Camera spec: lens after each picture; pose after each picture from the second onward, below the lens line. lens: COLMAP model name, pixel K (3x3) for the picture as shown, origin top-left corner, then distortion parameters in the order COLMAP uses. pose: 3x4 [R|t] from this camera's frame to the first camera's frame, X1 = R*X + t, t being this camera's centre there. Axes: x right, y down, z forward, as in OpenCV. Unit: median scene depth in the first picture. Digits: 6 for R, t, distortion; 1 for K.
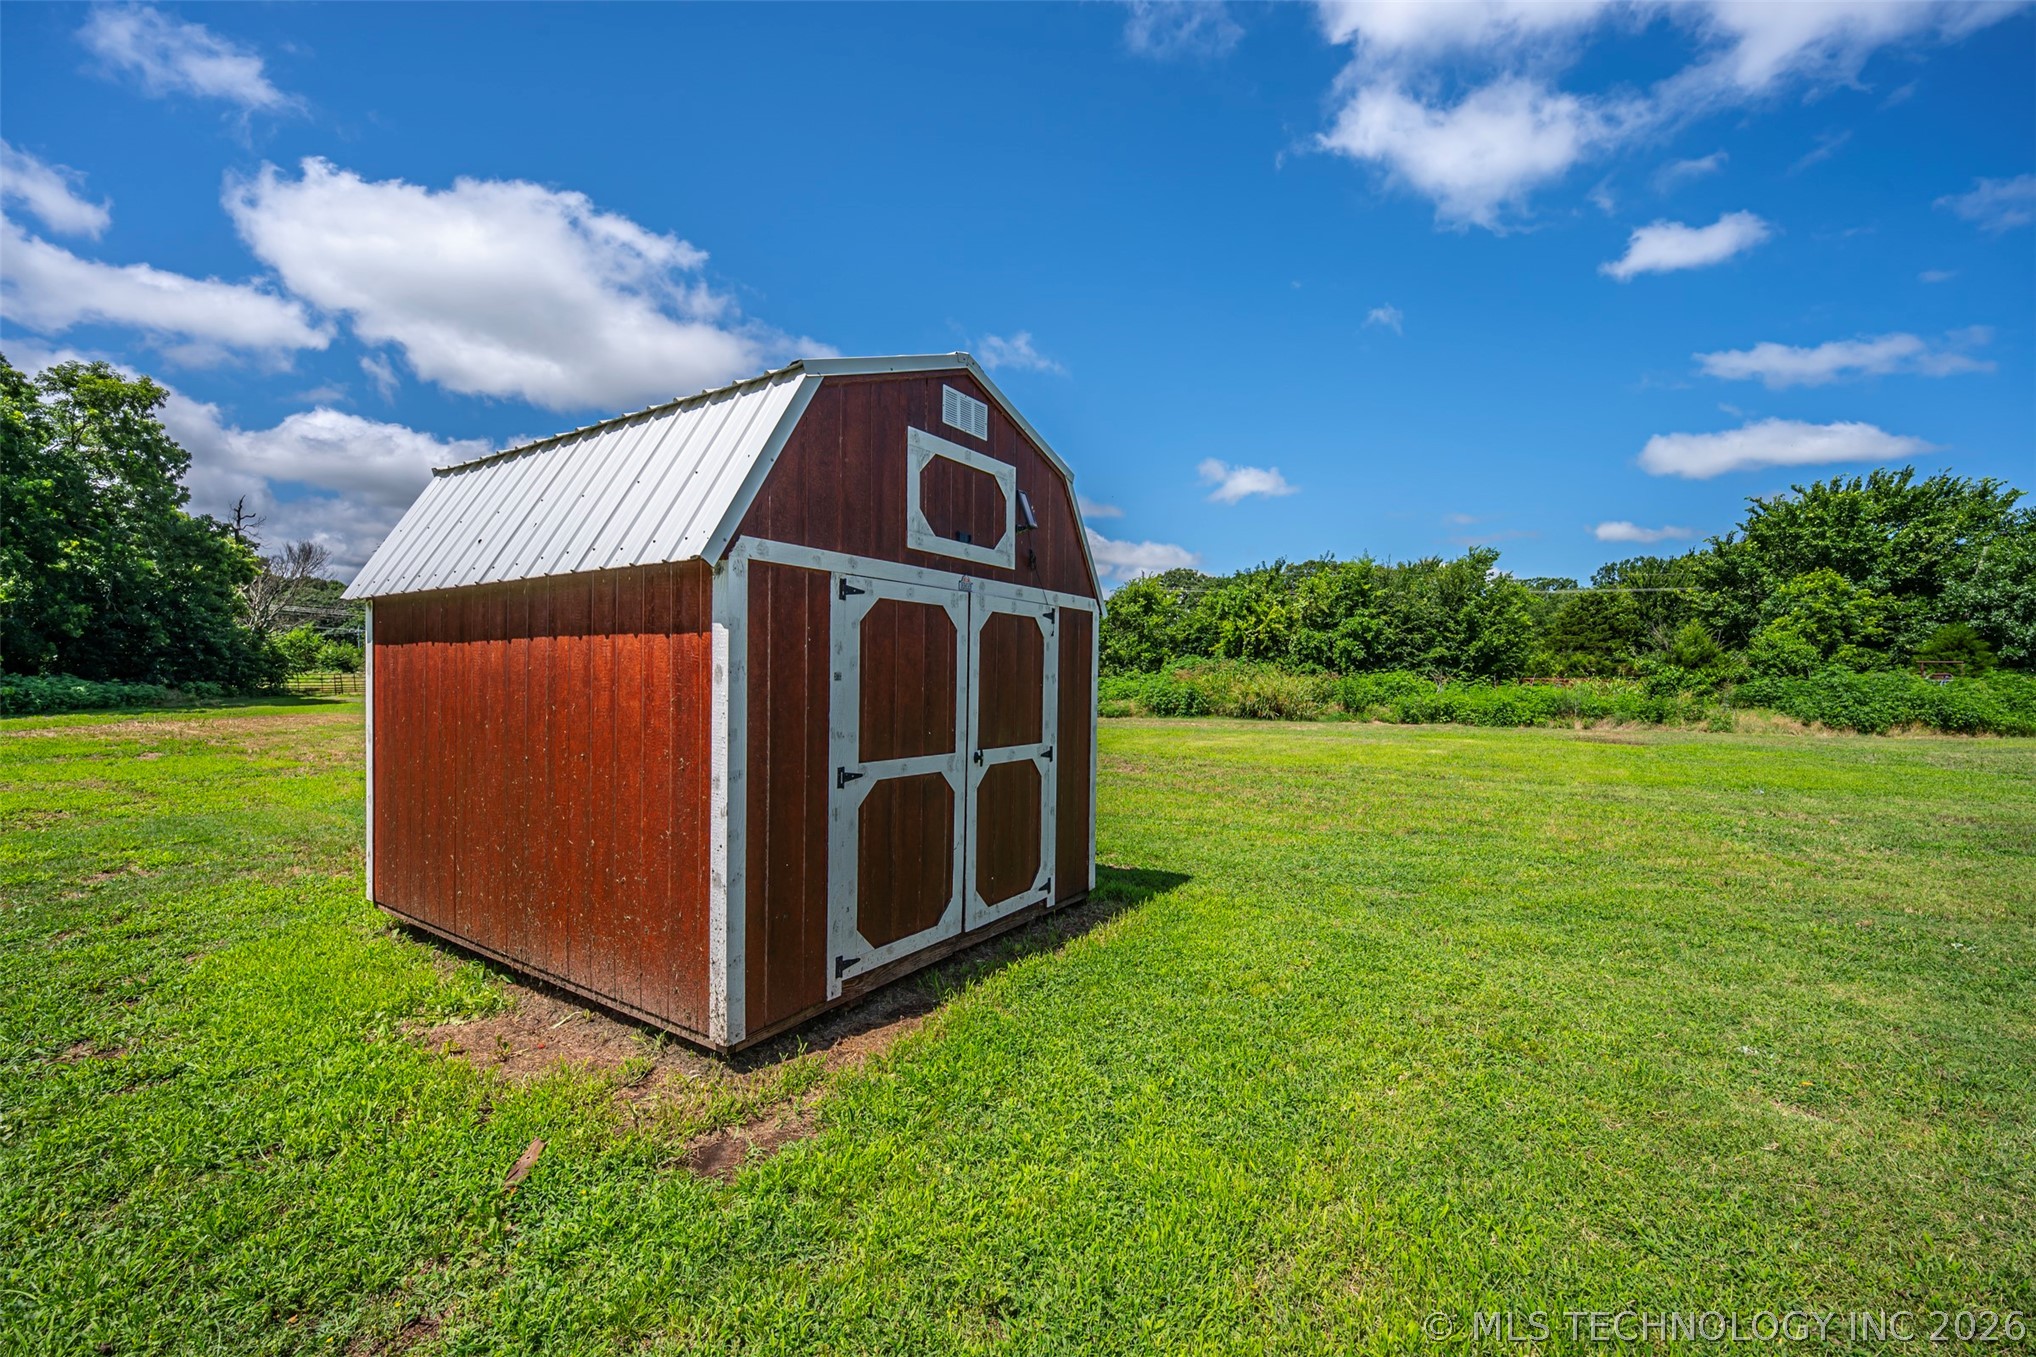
lens RADIAL K [[846.8, 0, 1015.7], [0, 846.8, 668.7], [0, 0, 1]] dist [-0.012117, 0.000710]
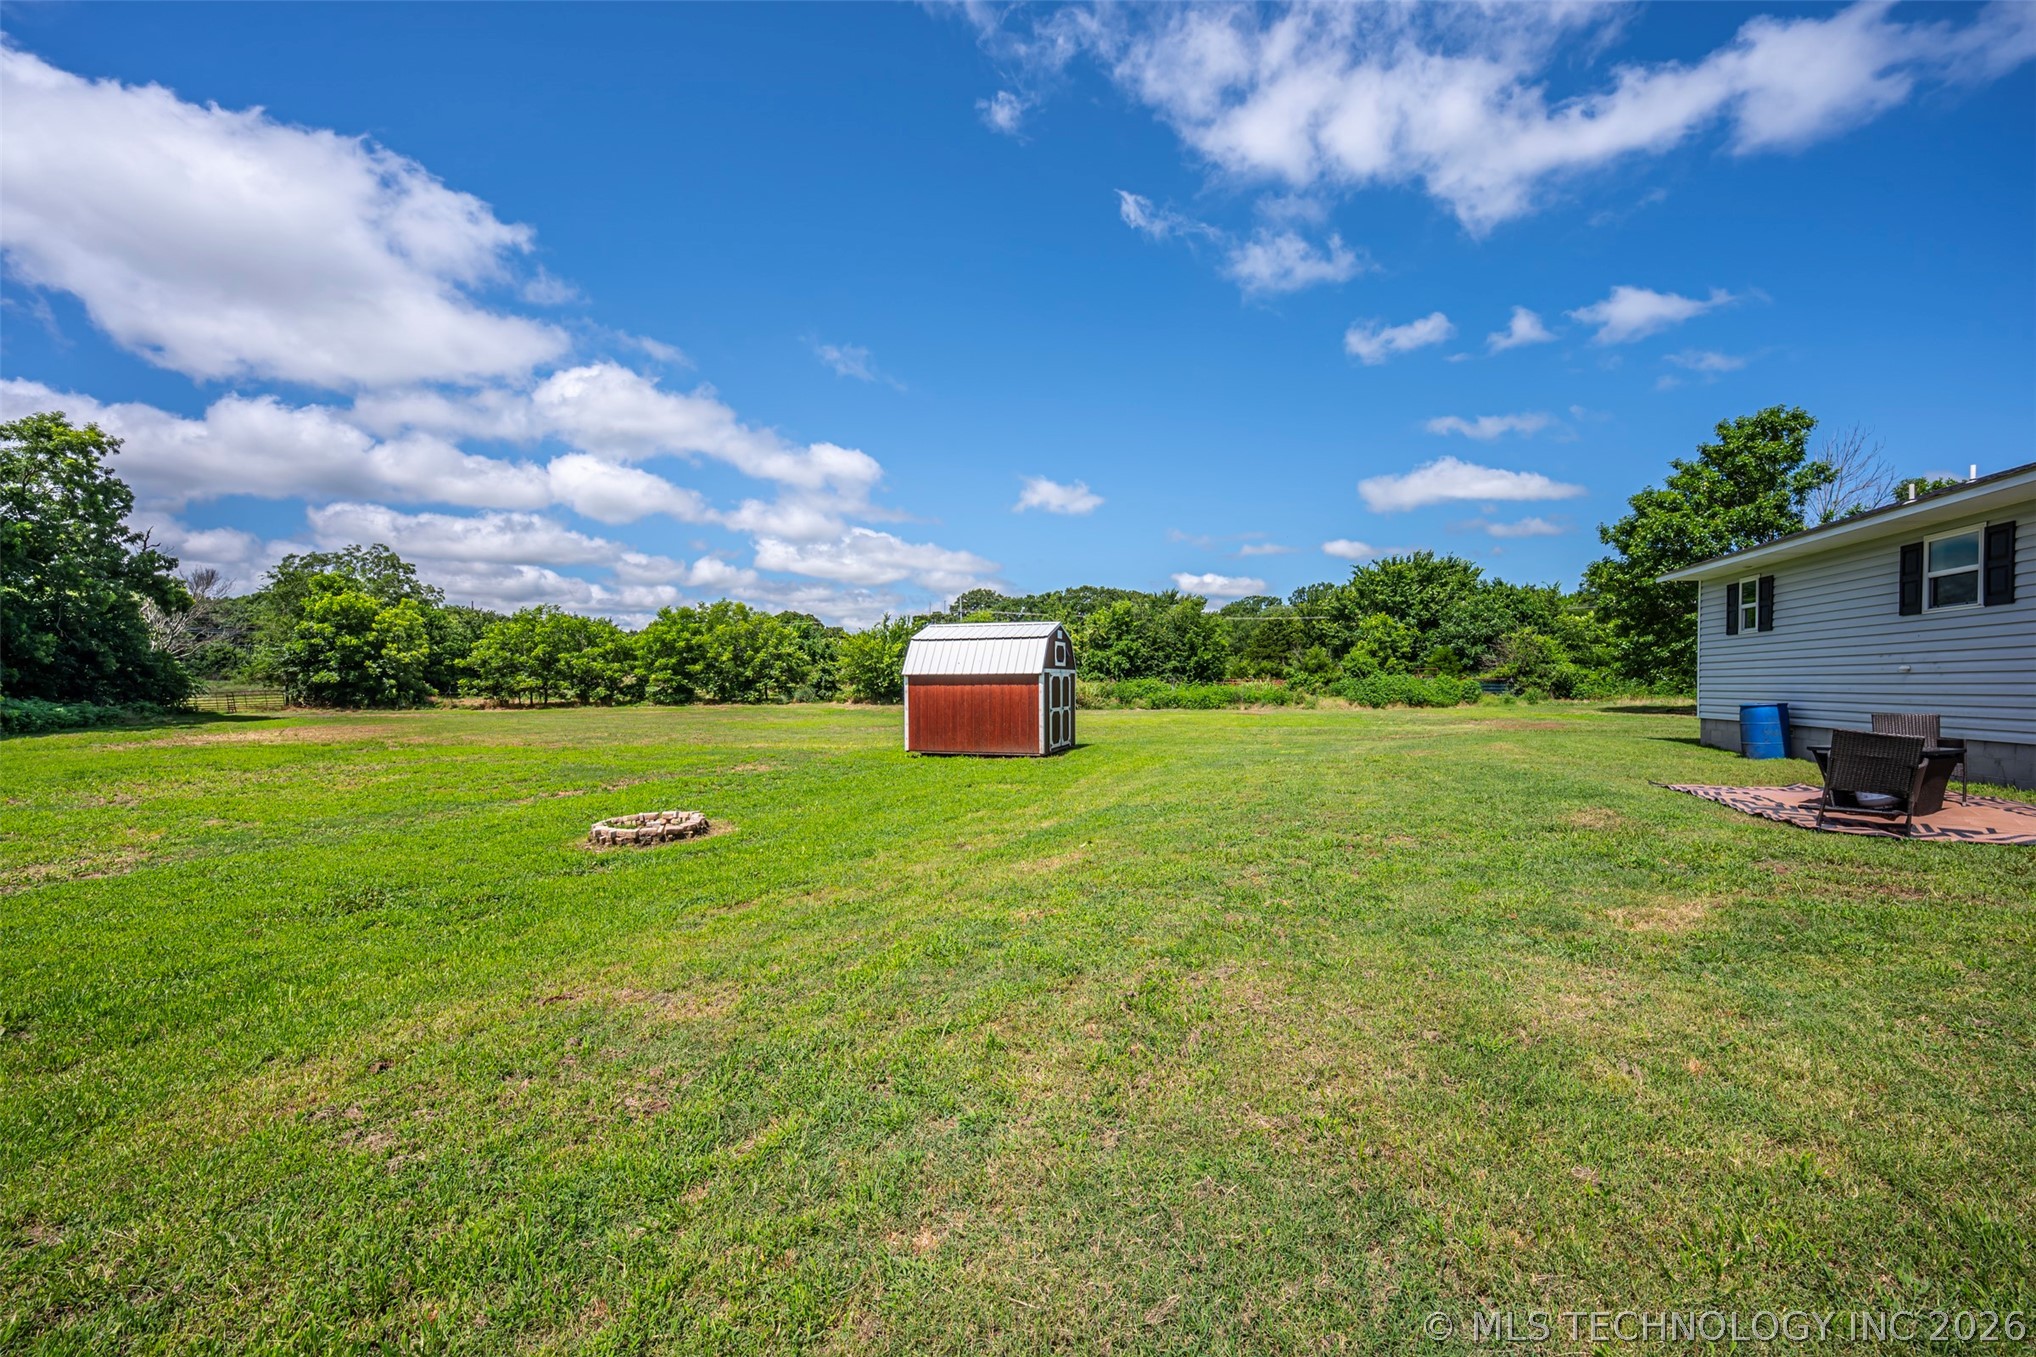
lens RADIAL K [[846.8, 0, 1019.2], [0, 846.8, 686.8], [0, 0, 1]] dist [-0.012117, 0.000710]
pose [[0.963488, -0.017872, 0.267153, -0.197849], [0.012787, 0.999703, 0.020764, -0.014880], [-0.267445, -0.016590, 0.963430, -0.443910]]
